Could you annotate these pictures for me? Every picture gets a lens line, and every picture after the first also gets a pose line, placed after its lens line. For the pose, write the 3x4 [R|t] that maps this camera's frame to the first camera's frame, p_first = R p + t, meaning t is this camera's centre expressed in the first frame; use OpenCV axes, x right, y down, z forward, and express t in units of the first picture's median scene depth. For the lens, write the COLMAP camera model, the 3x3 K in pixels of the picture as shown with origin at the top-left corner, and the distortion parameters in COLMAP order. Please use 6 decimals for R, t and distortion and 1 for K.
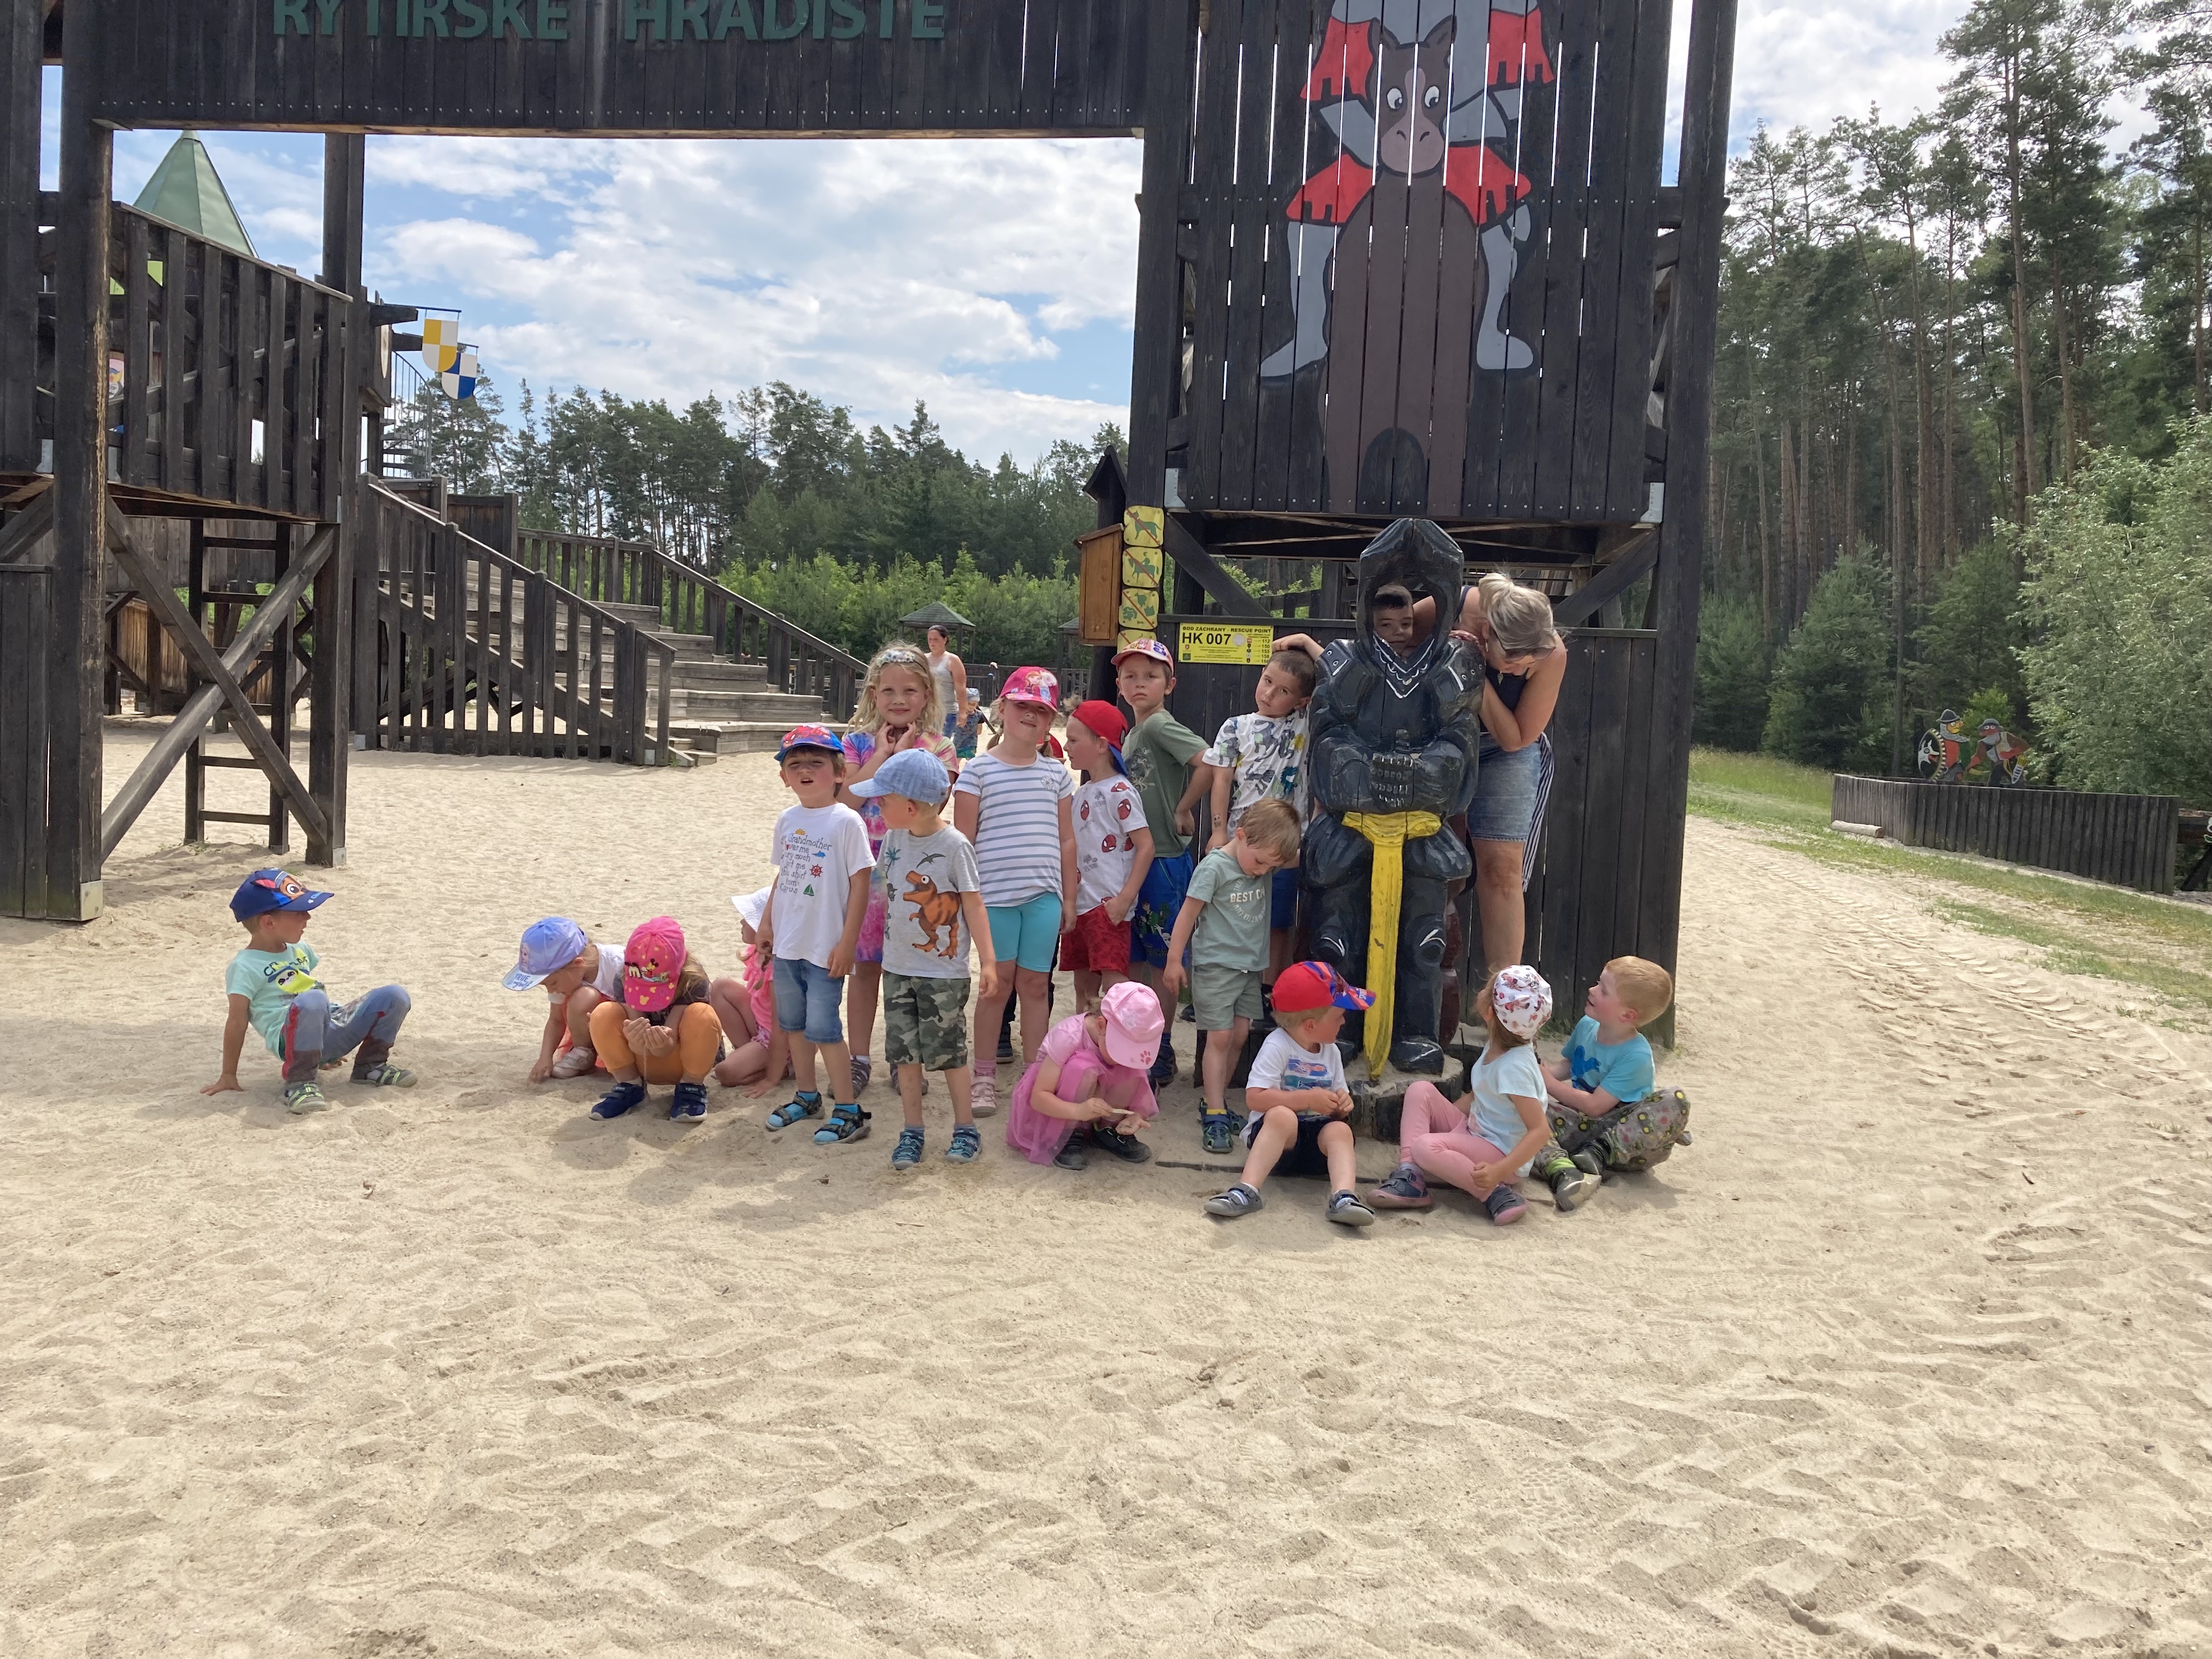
lens RADIAL K [[1786.0, 0, 1106.0], [0, 1786.0, 829.5], [0, 0, 1]] dist [0.001947, 0.001529]
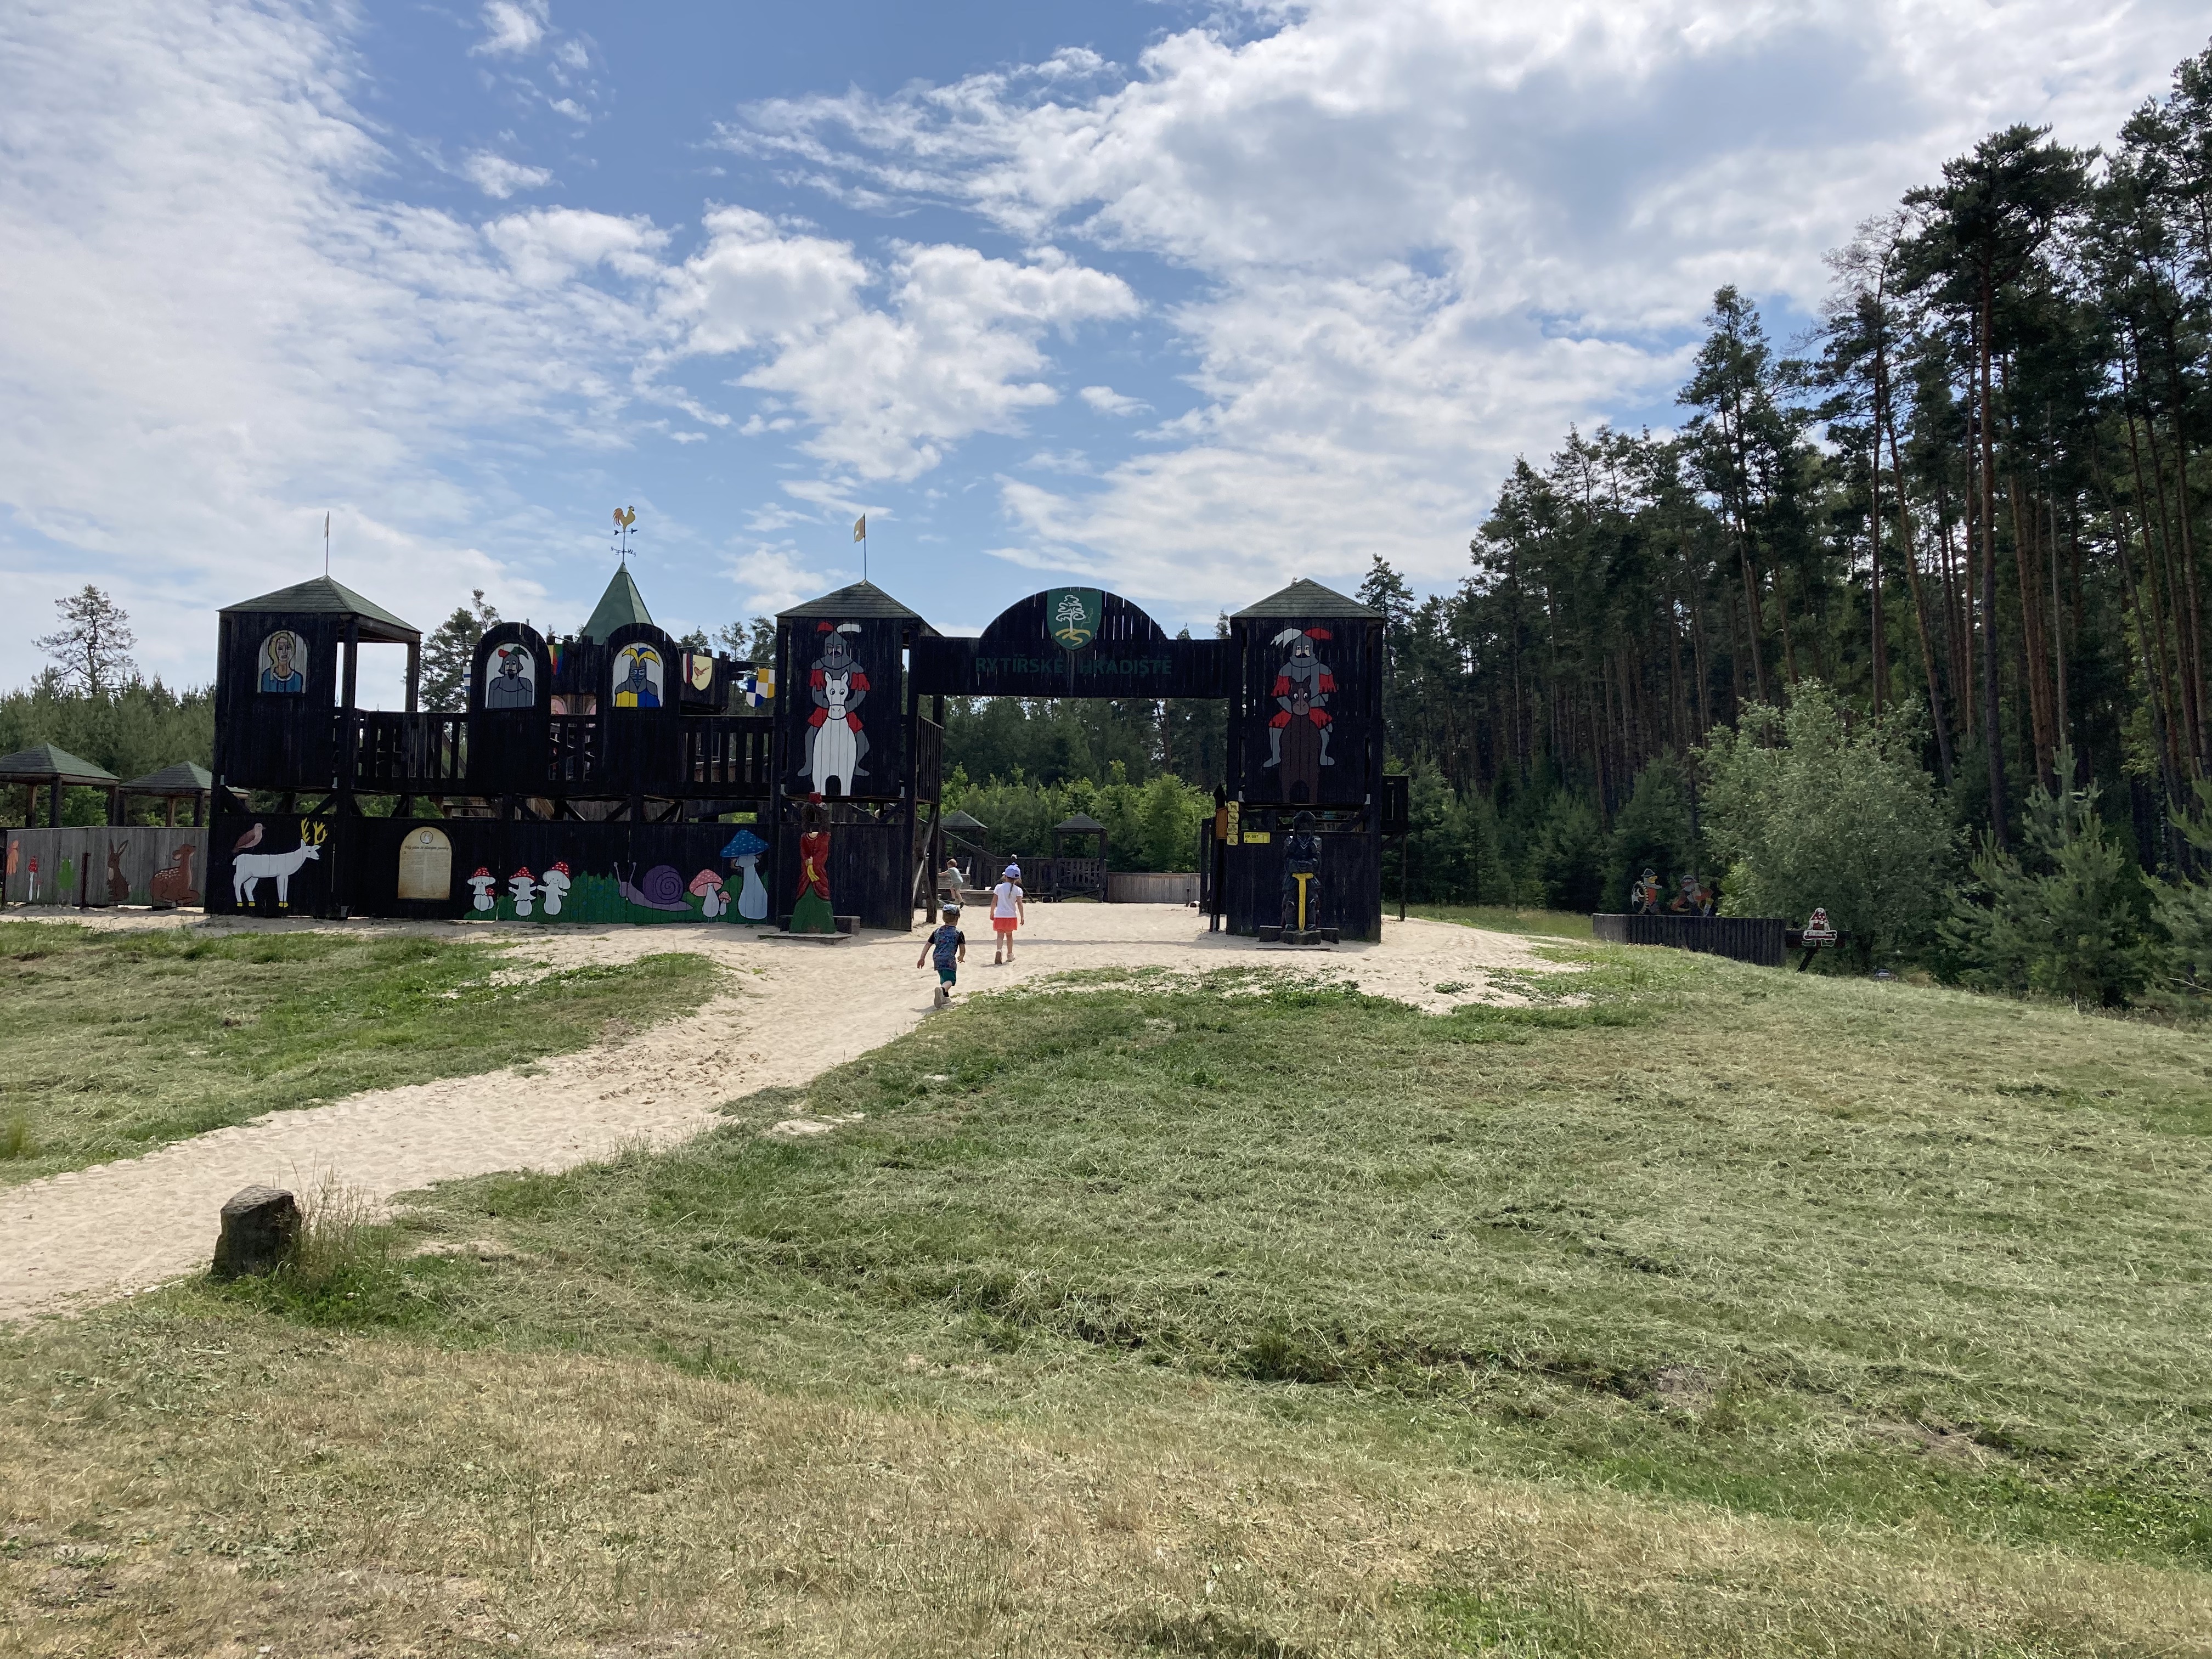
lens RADIAL K [[1786.0, 0, 1106.0], [0, 1786.0, 829.5], [0, 0, 1]] dist [0.001947, 0.001529]
pose [[0.998646, -0.022306, 0.047006, -0.043570], [0.027309, 0.993706, -0.108642, 0.028299], [-0.044287, 0.109778, 0.992969, -0.277847]]
